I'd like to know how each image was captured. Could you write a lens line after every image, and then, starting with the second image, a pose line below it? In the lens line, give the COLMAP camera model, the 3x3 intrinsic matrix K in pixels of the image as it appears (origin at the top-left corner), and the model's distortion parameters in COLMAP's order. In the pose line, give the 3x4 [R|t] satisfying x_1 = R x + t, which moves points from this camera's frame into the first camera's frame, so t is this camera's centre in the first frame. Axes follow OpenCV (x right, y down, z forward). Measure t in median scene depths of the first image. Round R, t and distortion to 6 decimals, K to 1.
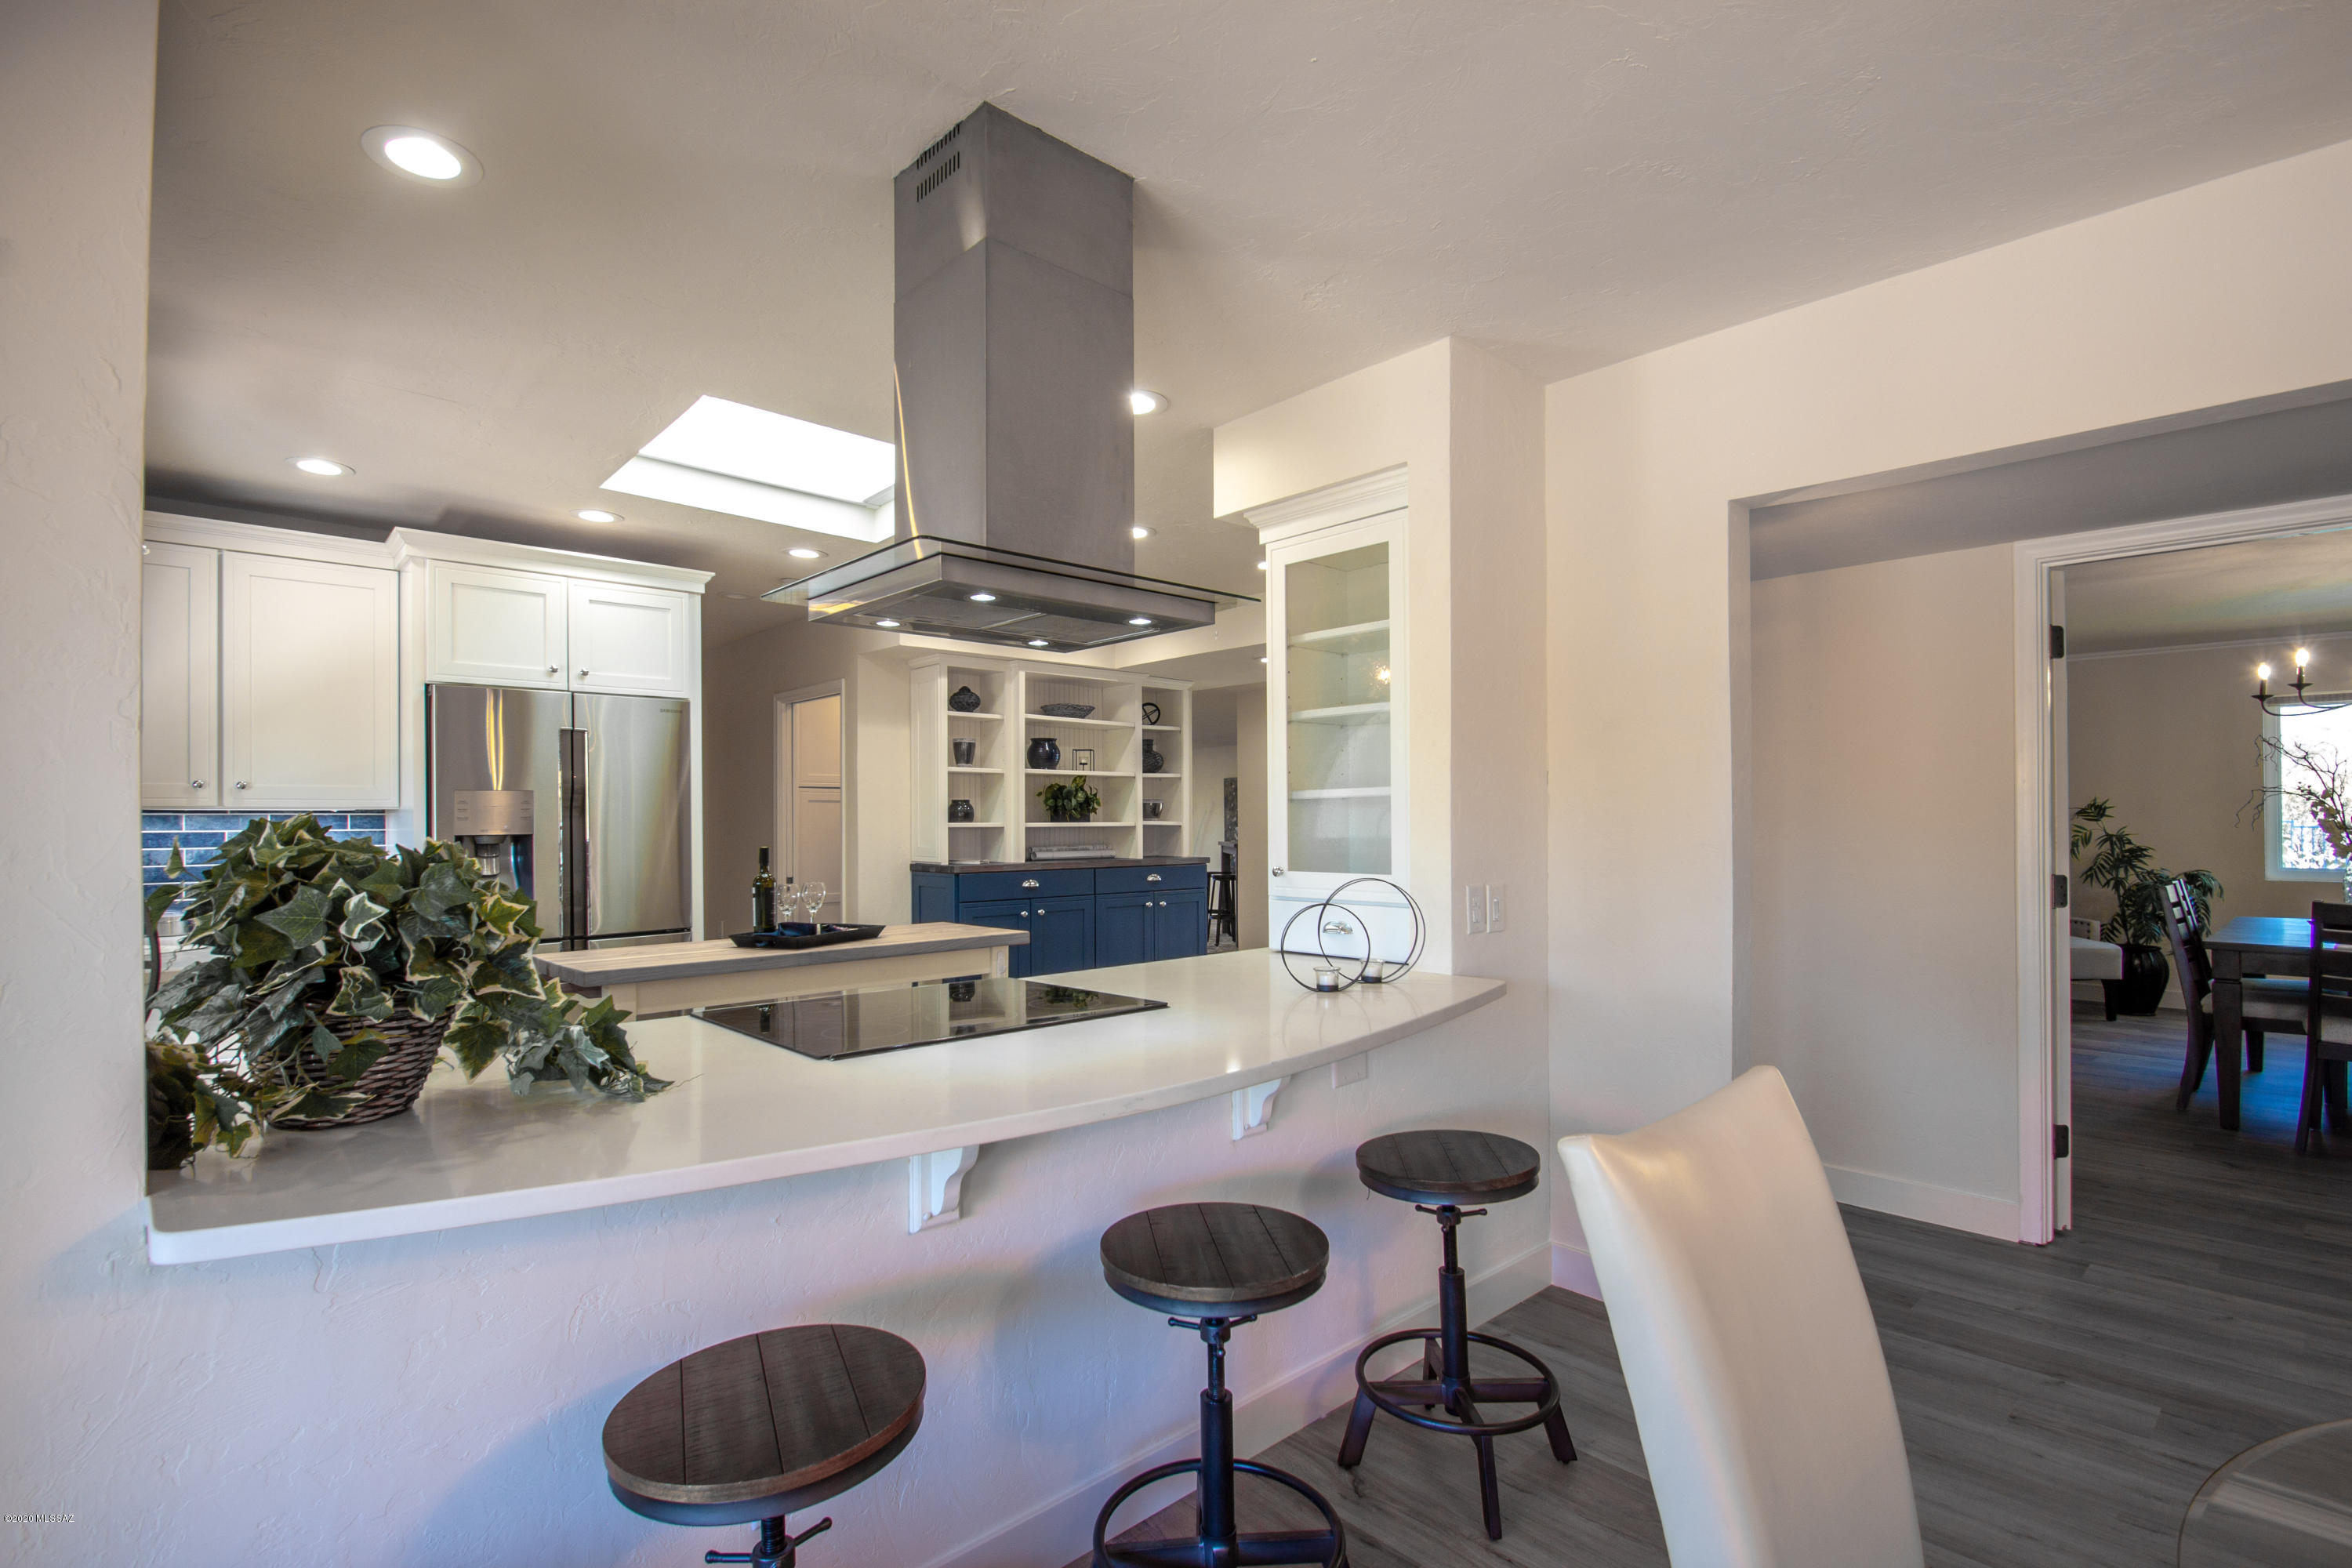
lens RADIAL K [[1102.4, 0, 1147.9], [0, 1102.4, 817.8], [0, 0, 1]] dist [0.017326, -0.021458]
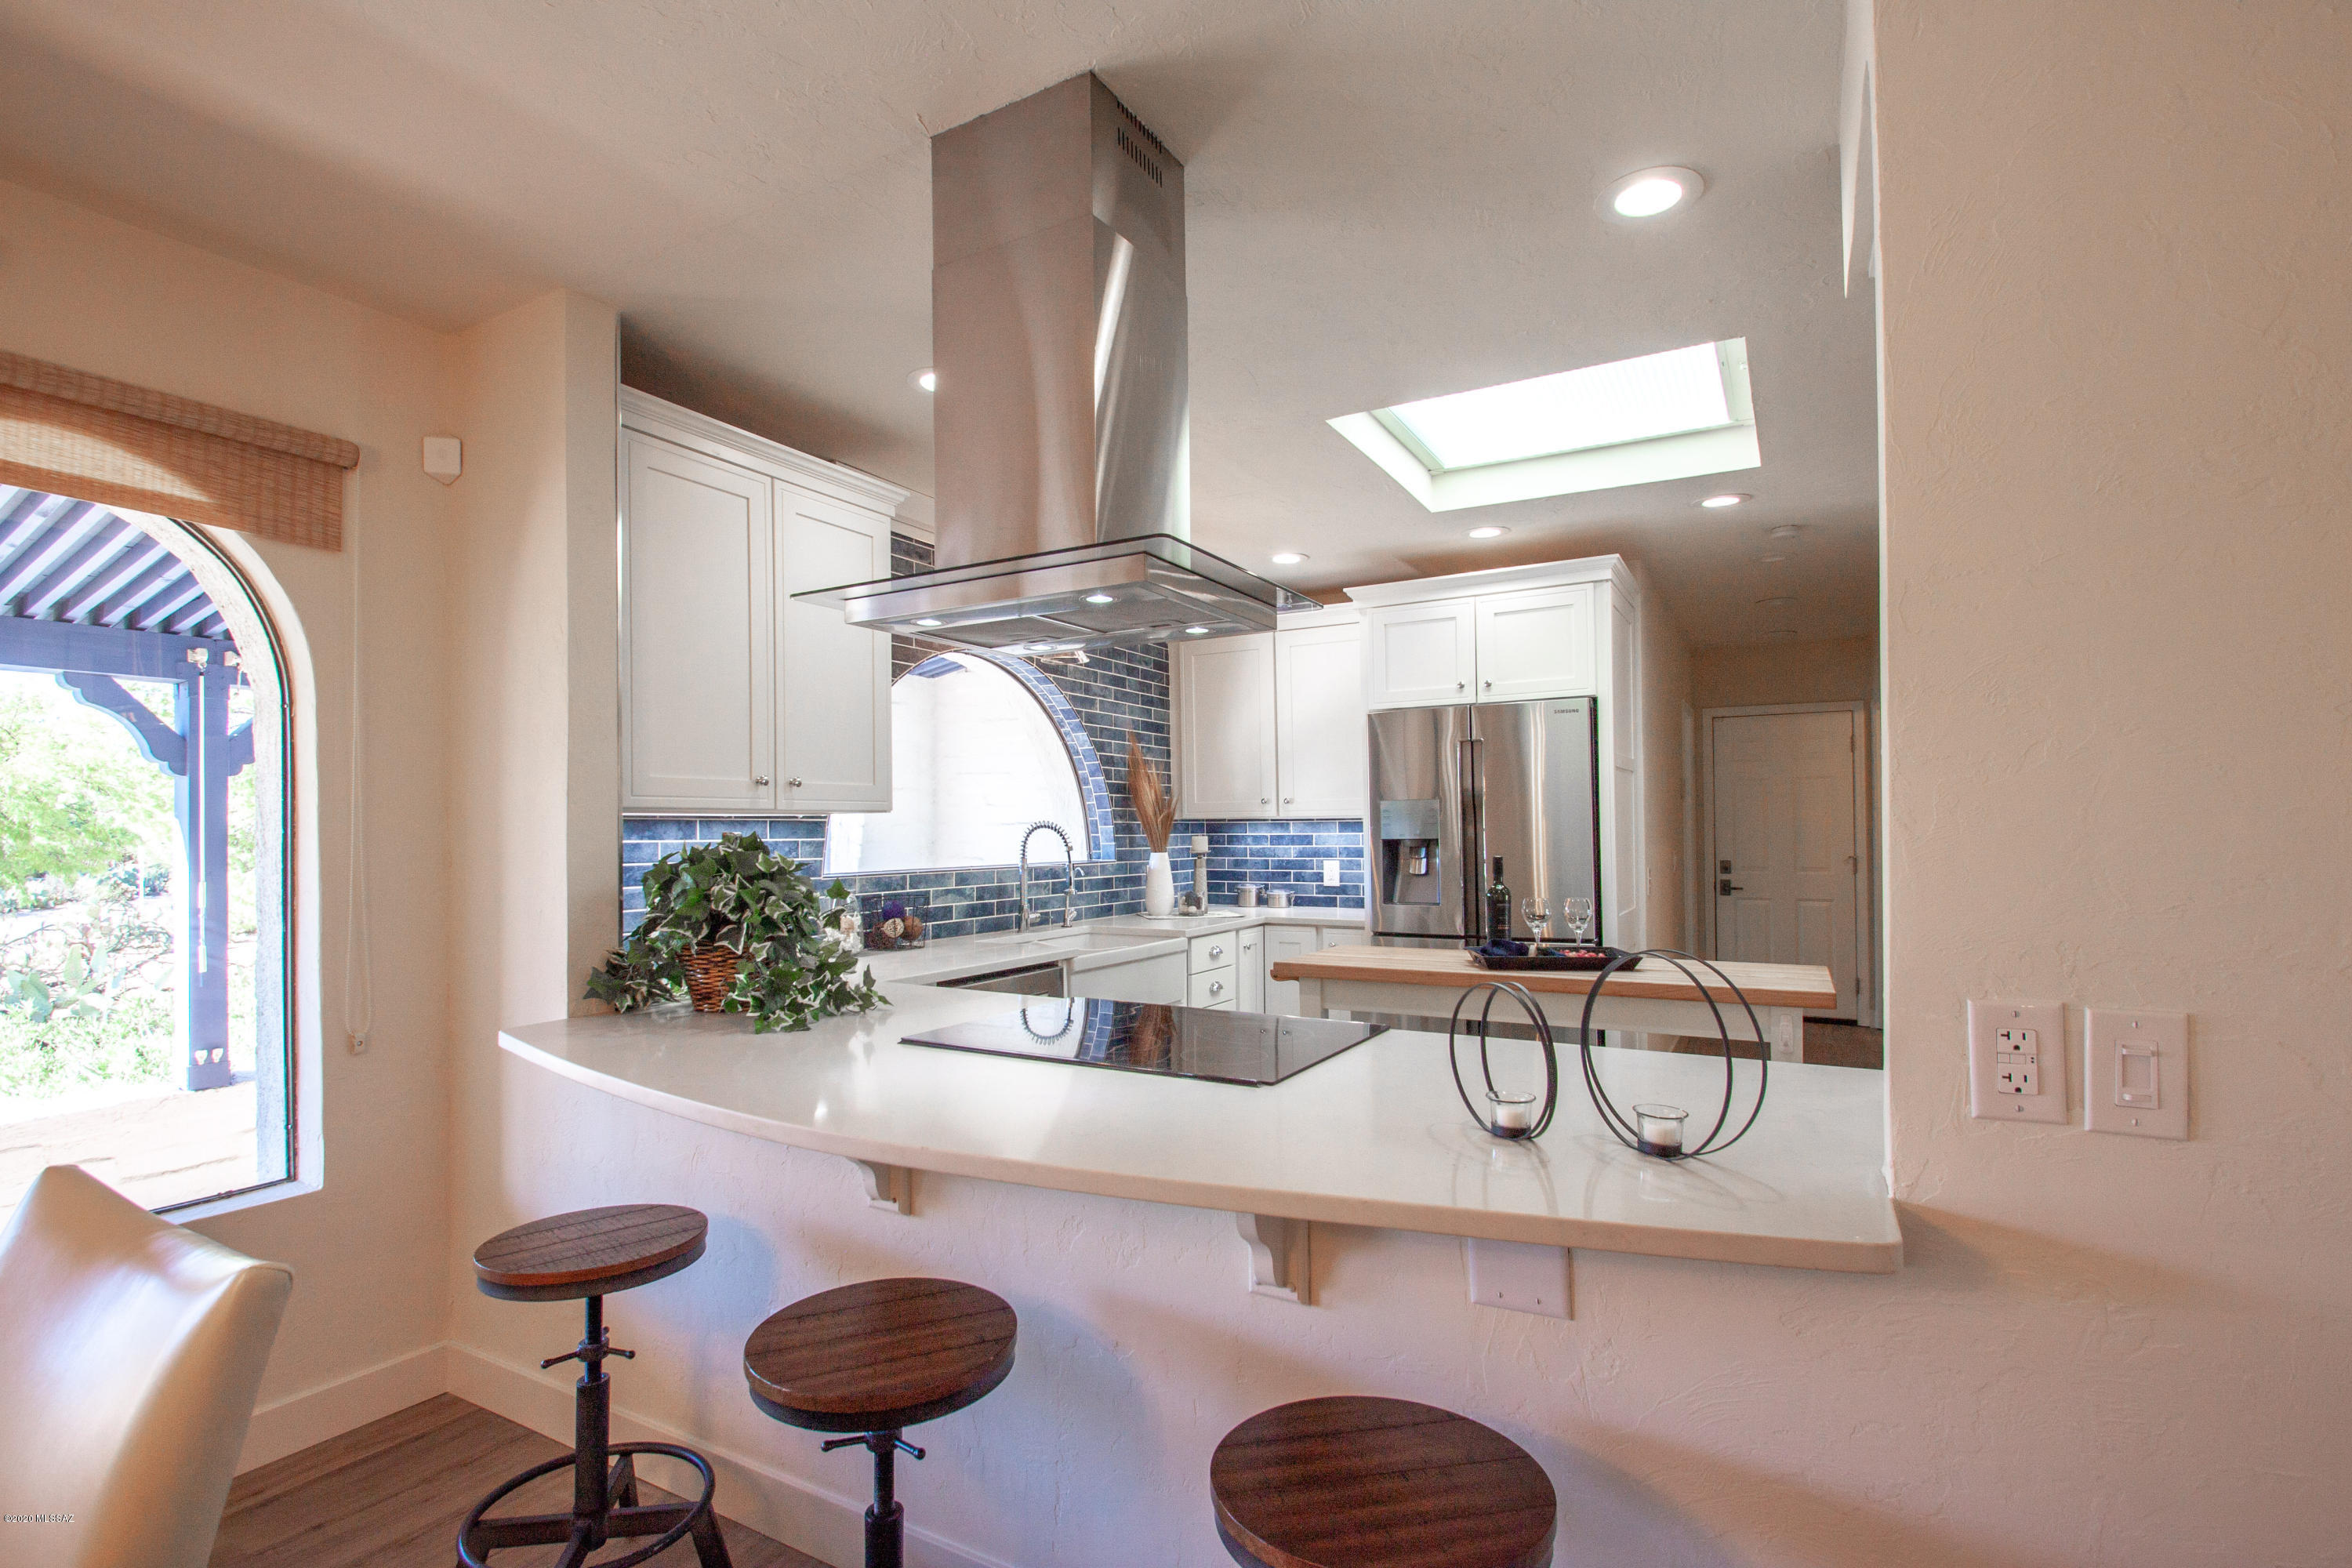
lens RADIAL K [[1093.7, 0, 1154.5], [0, 1093.7, 814.4], [0, 0, 1]] dist [-0.000337, -0.010894]
pose [[0.310828, -0.009923, -0.950414, 0.265175], [0.011239, 0.999914, -0.006764, -0.003244], [0.950400, -0.008579, 0.310913, 0.266593]]
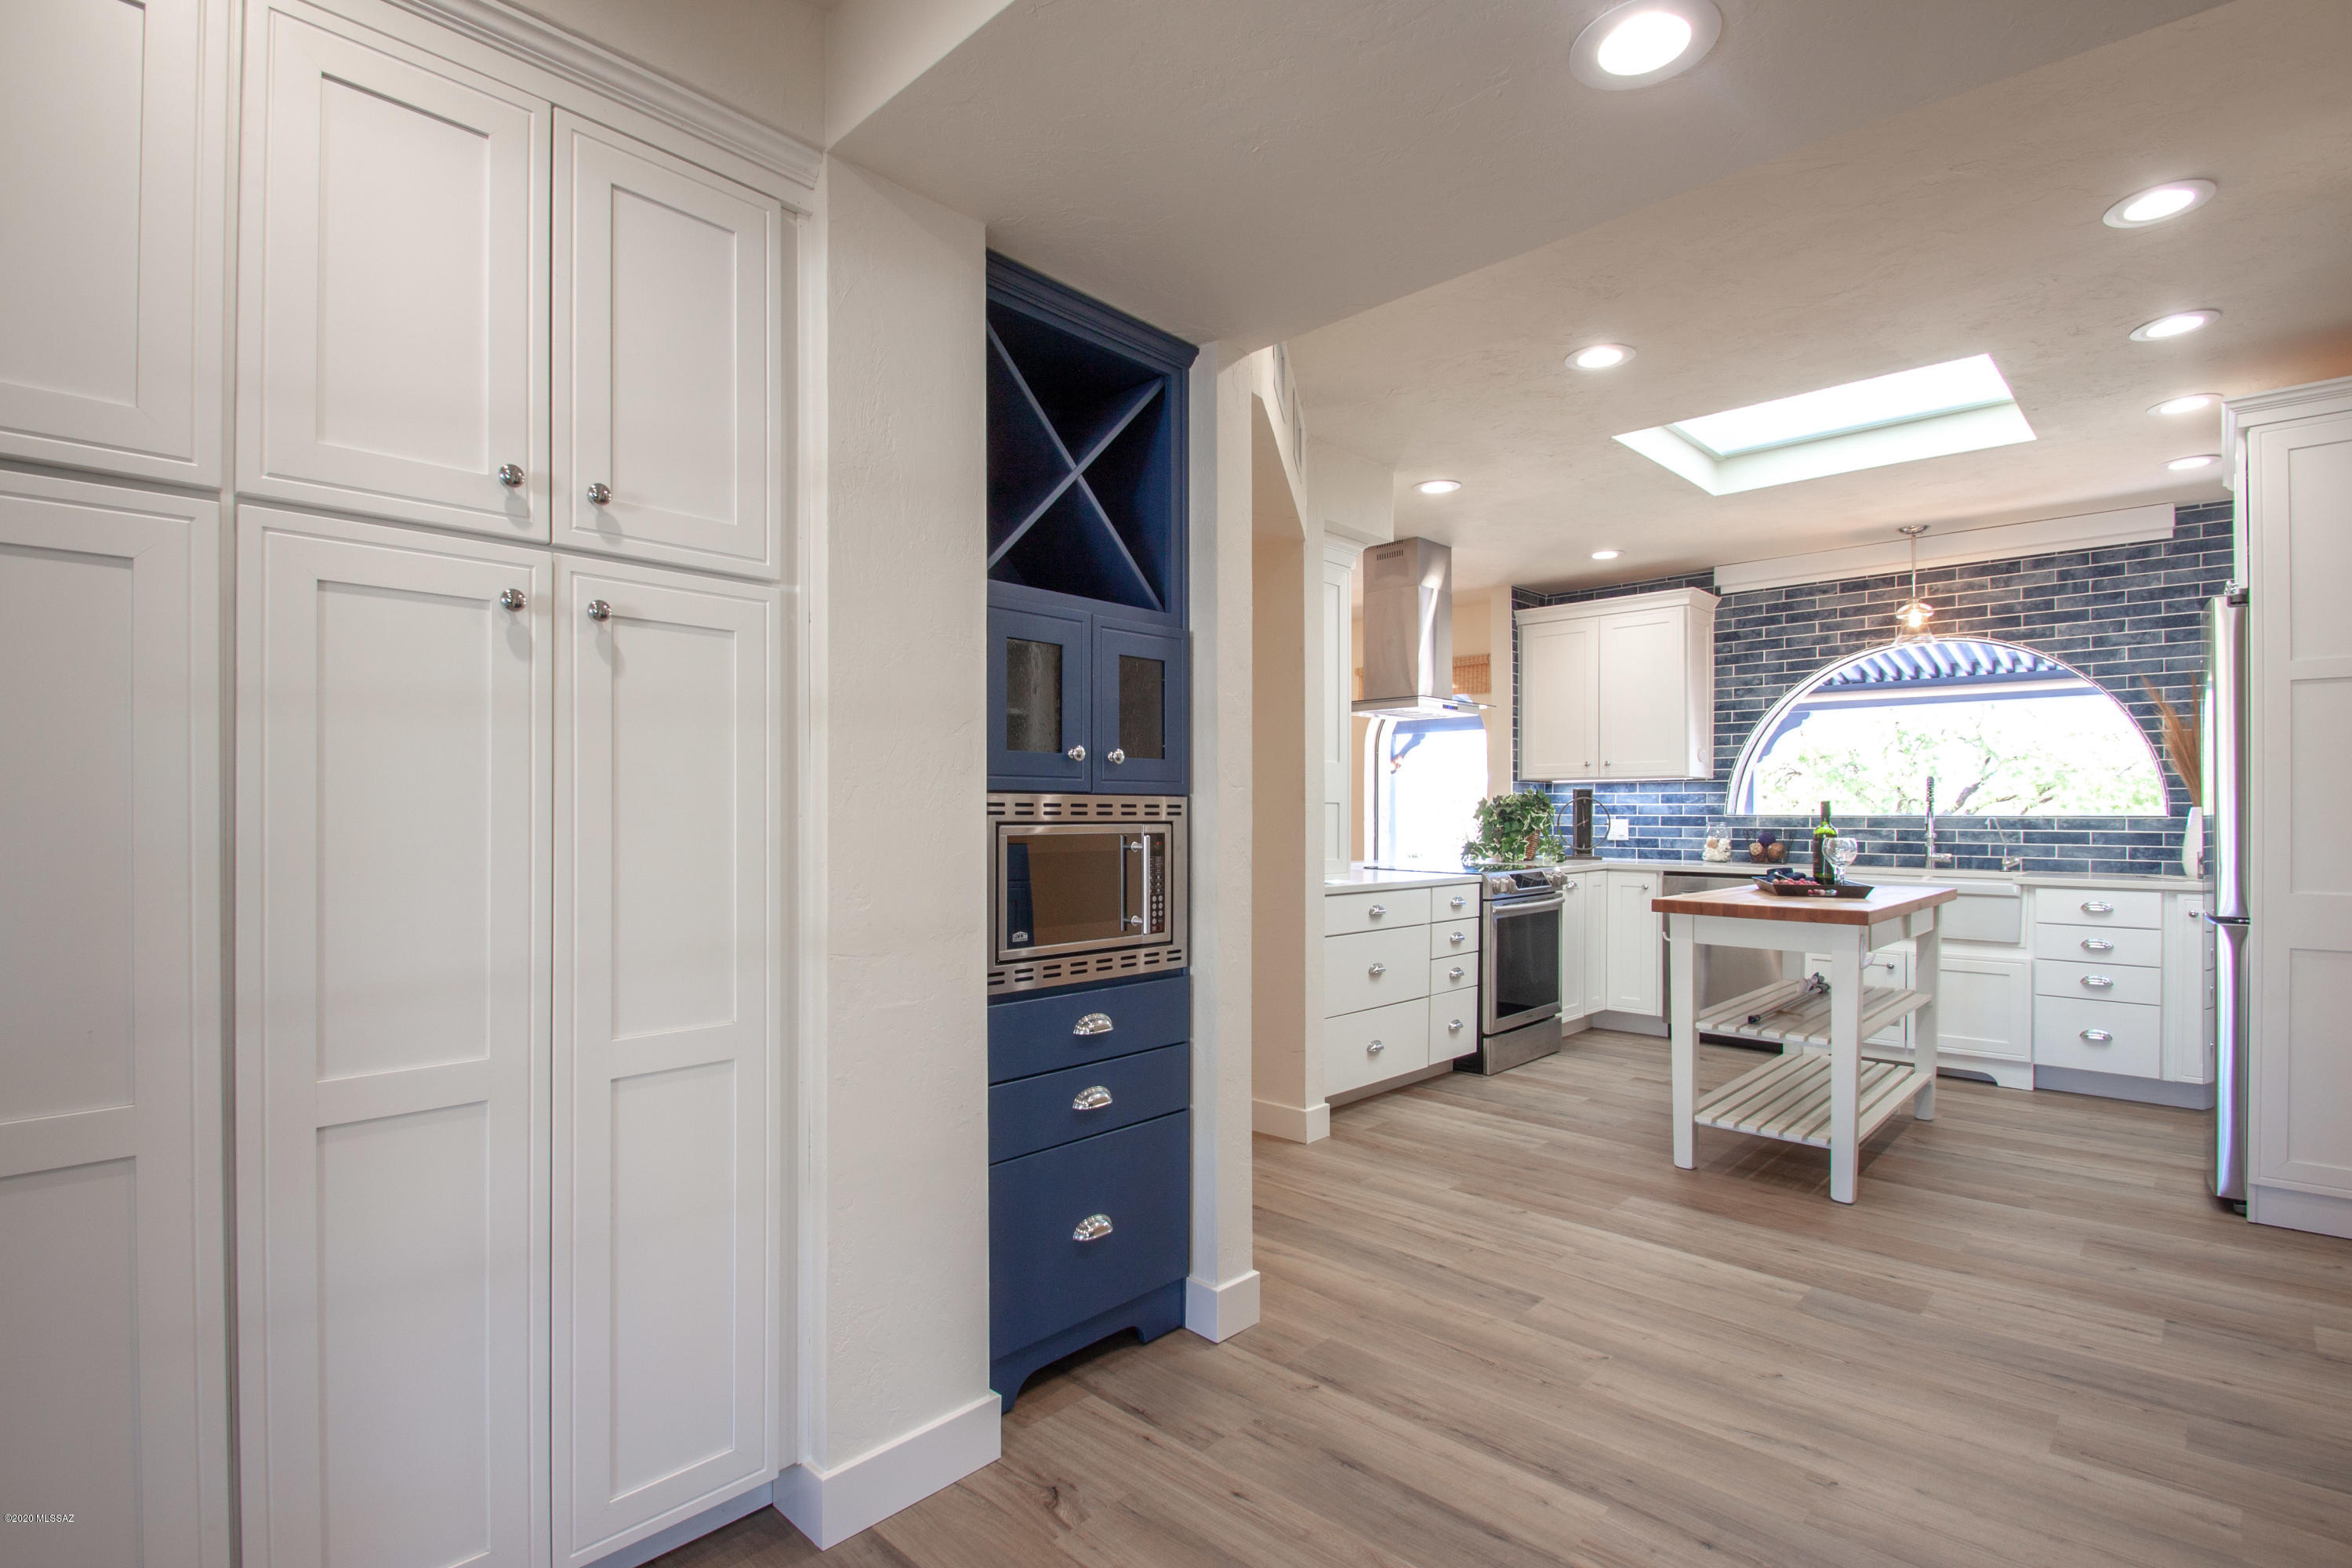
lens RADIAL K [[1124.8, 0, 1139.4], [0, 1124.8, 818.8], [0, 0, 1]] dist [0.017026, -0.023396]
pose [[-0.997511, 0.005164, -0.070322, 0.245400], [0.005137, 0.999987, 0.000578, 0.024251], [0.070324, 0.000215, -0.997524, 1.247536]]
